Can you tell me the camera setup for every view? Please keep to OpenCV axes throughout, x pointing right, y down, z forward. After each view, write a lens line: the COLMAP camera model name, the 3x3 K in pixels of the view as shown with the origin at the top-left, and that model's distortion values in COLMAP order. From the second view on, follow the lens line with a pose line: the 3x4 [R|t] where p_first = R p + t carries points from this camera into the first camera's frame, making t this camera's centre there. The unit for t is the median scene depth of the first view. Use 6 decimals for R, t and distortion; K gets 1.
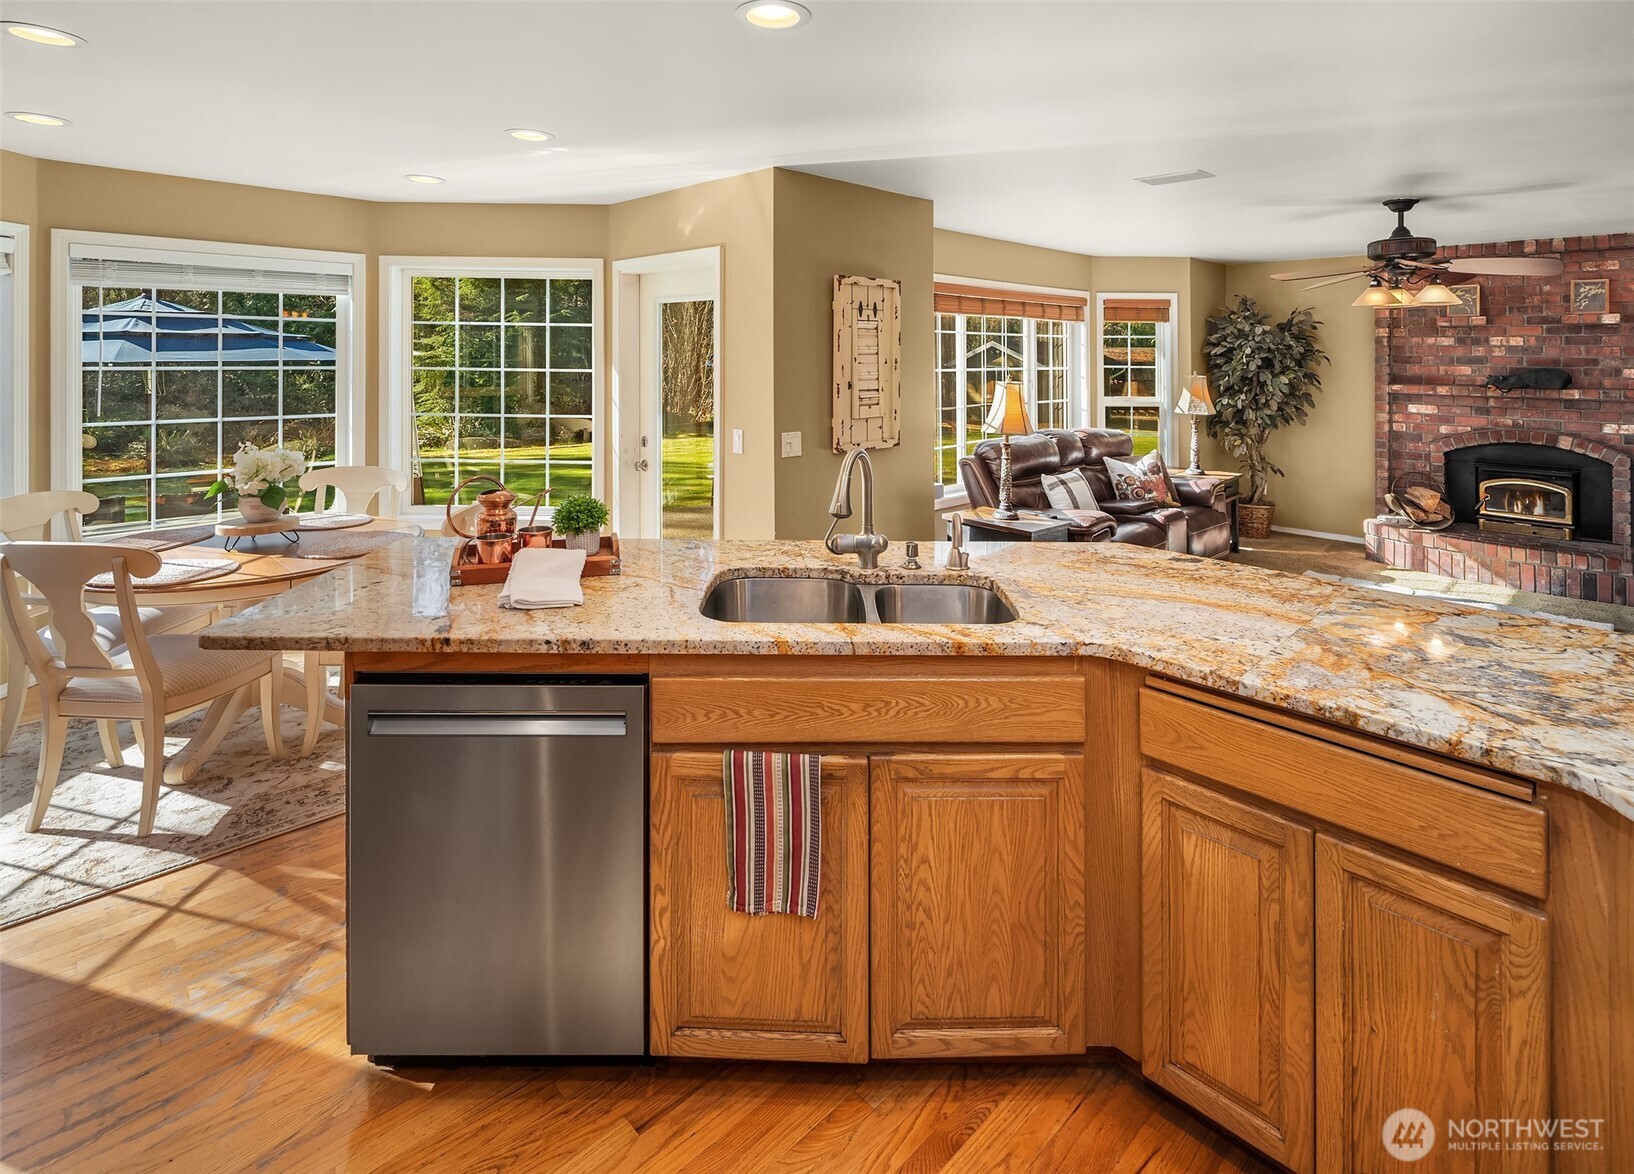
lens RADIAL K [[787.6, 0, 807.5], [0, 787.6, 340.0], [0, 0, 1]] dist [0.000773, -0.002263]
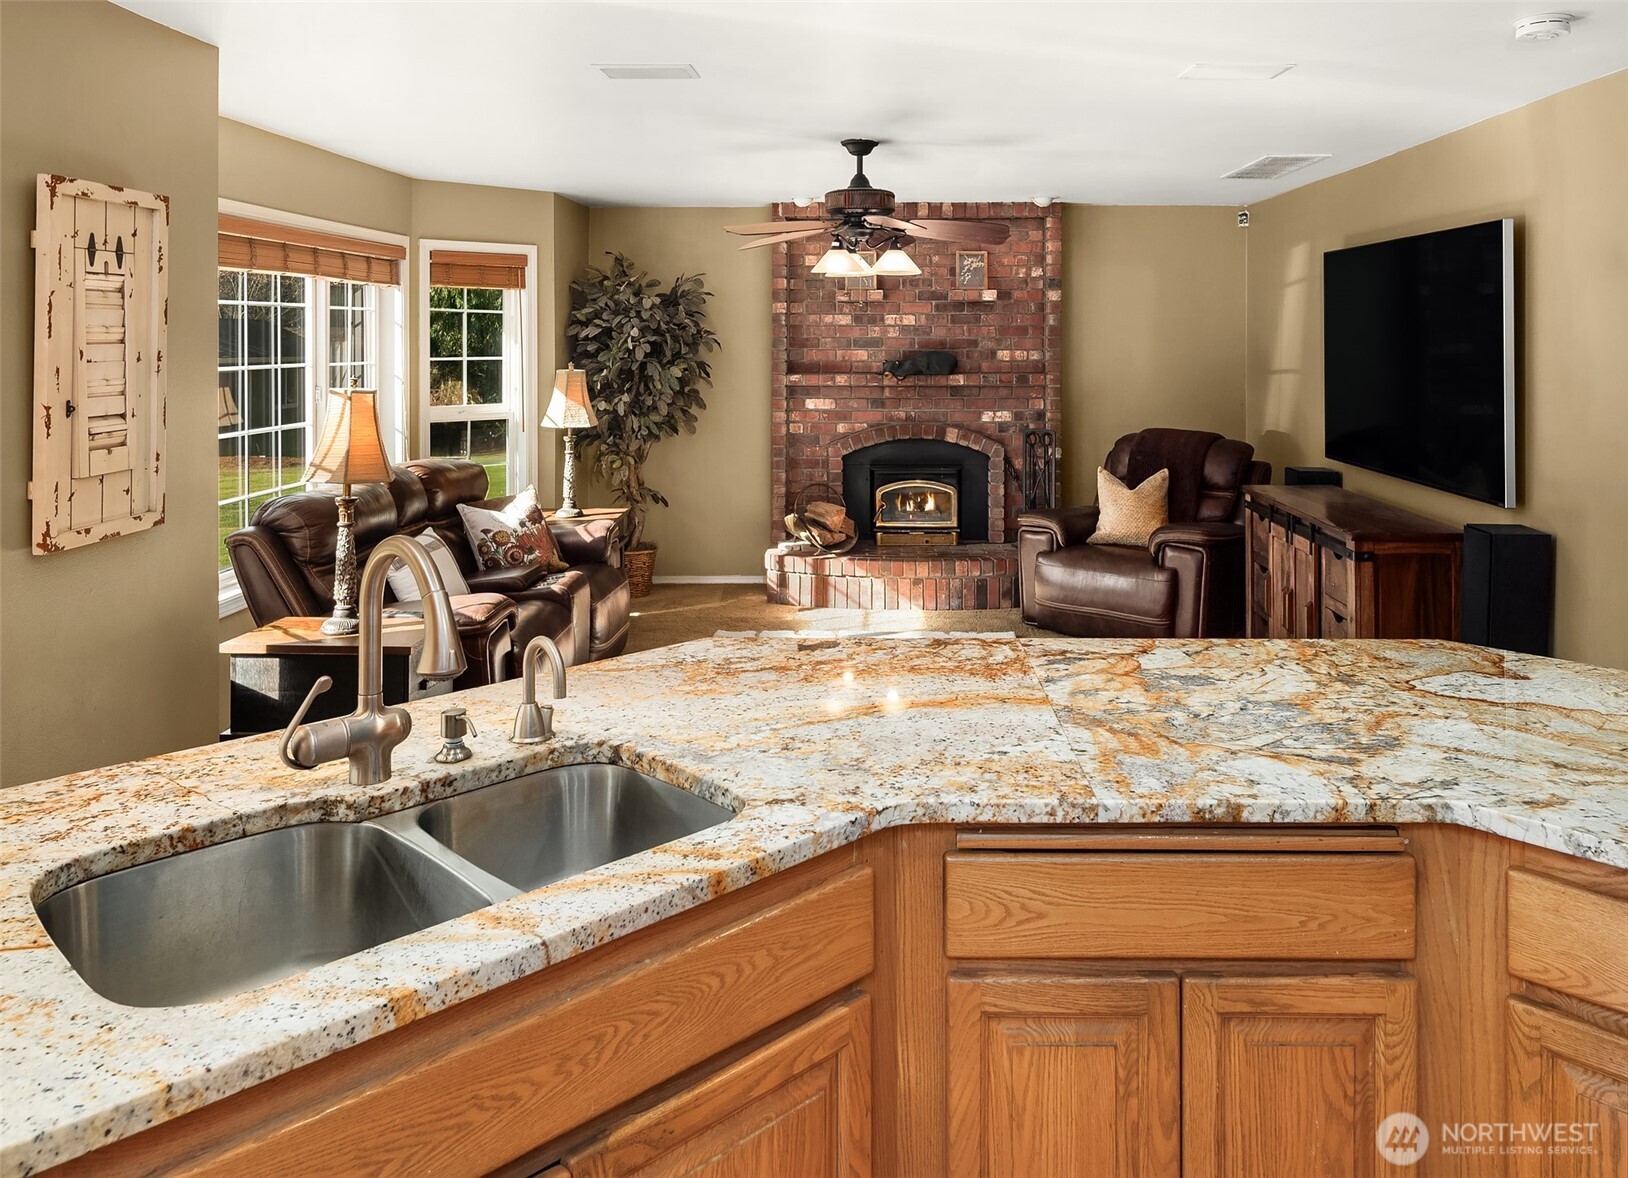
lens RADIAL K [[1241.1, 0, 866.4], [0, 1241.1, 324.1], [0, 0, 1]] dist [0.006104, -0.004158]
pose [[0.708103, 0.000633, 0.706109, -0.120740], [-0.005659, 0.999973, 0.004778, 0.000206], [-0.706087, -0.007379, 0.708087, 0.114671]]
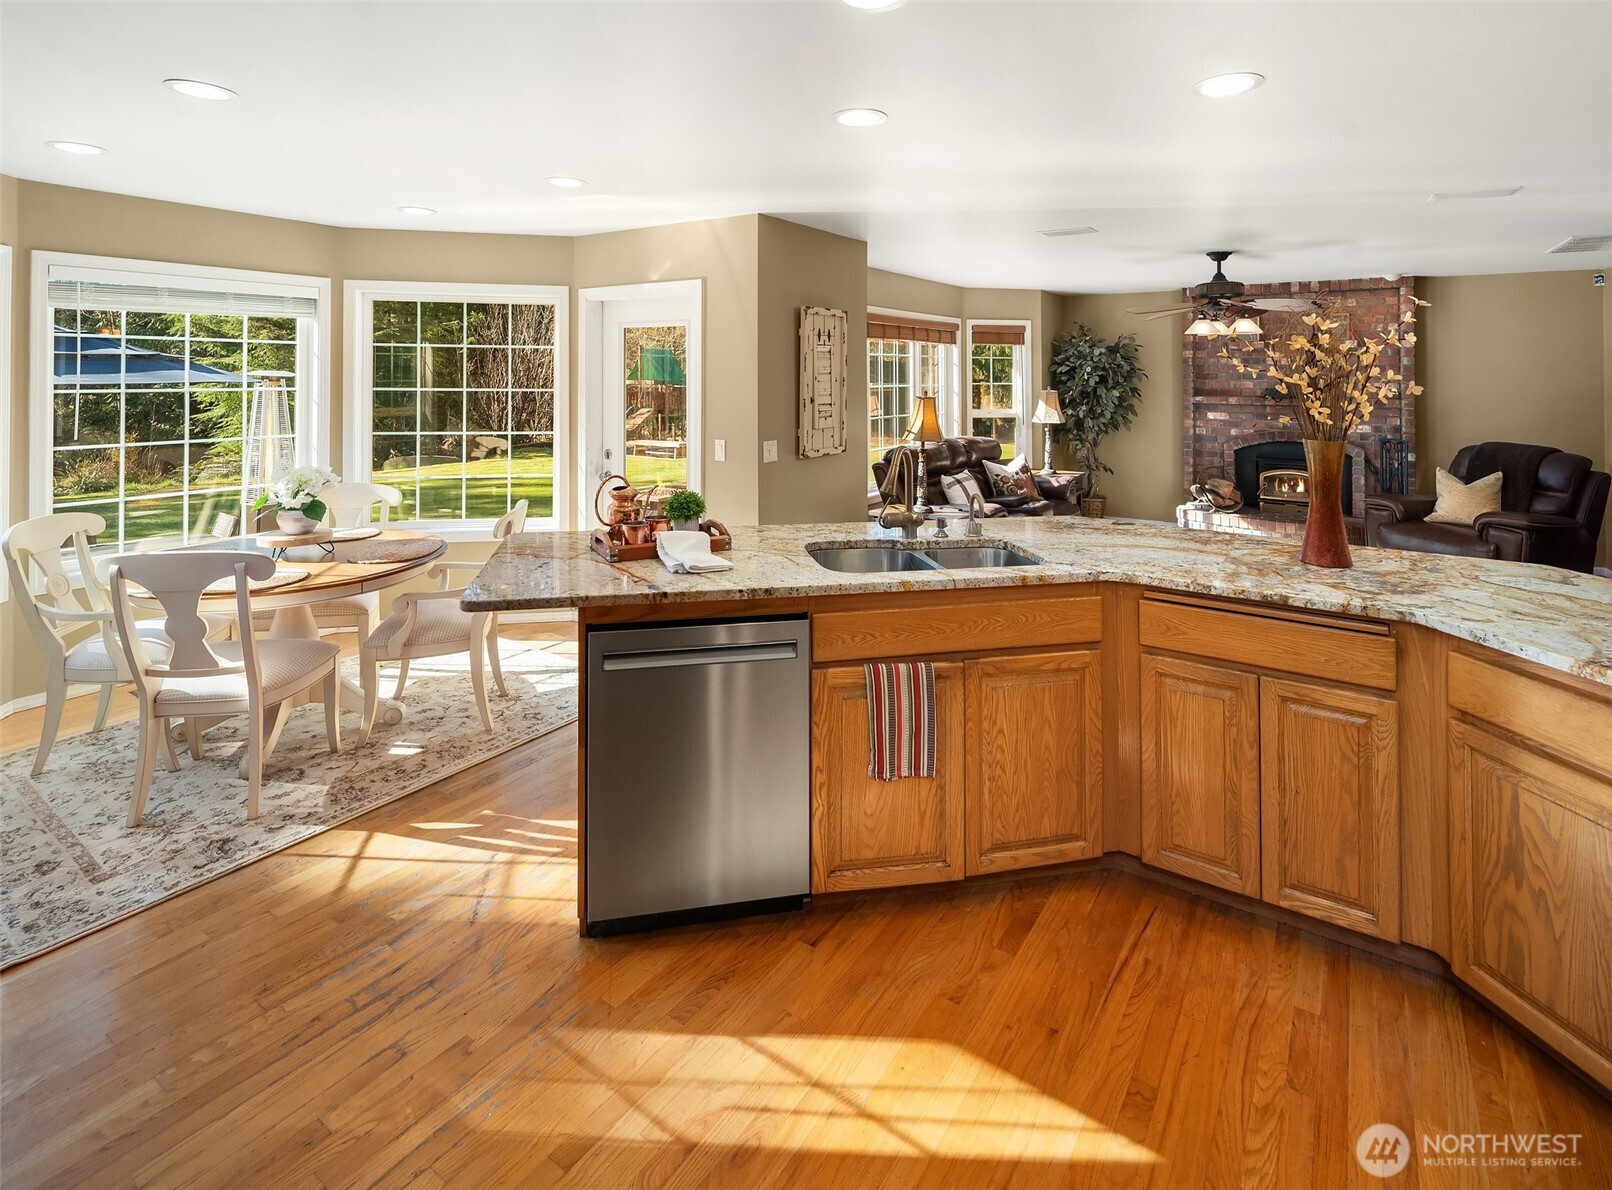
lens RADIAL K [[769.4, 0, 785.8], [0, 769.4, 356.2], [0, 0, 1]] dist [0.002888, -0.003381]
pose [[0.982921, 0.000046, 0.184026, -0.173299], [0.000624, 0.999993, -0.003583, -0.003553], [-0.184025, 0.003636, 0.982915, -0.104567]]
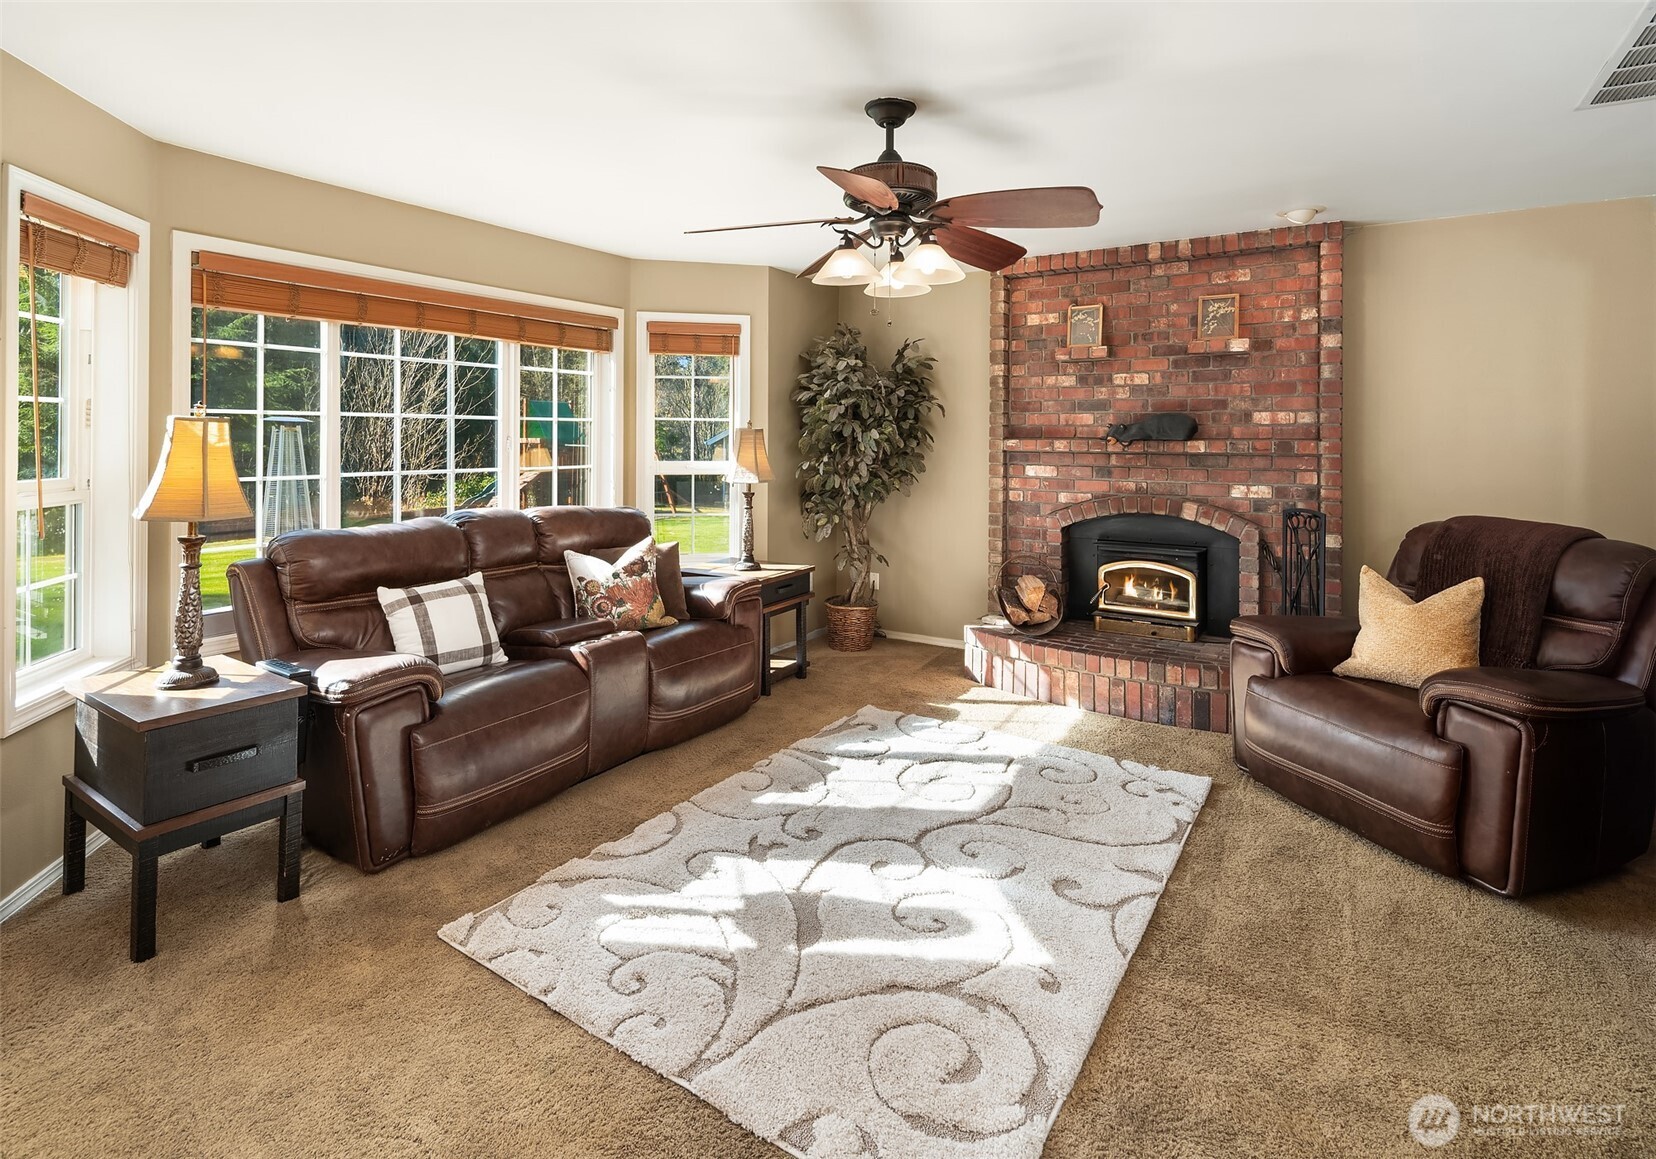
lens RADIAL K [[871.0, 0, 759.7], [0, 871.0, 425.5], [0, 0, 1]] dist [0.001724, -0.000858]
pose [[0.974046, -0.000823, 0.226348, 0.517094], [-0.001621, 0.999942, 0.010611, 0.055577], [-0.226343, -0.010703, 0.973989, 0.390719]]
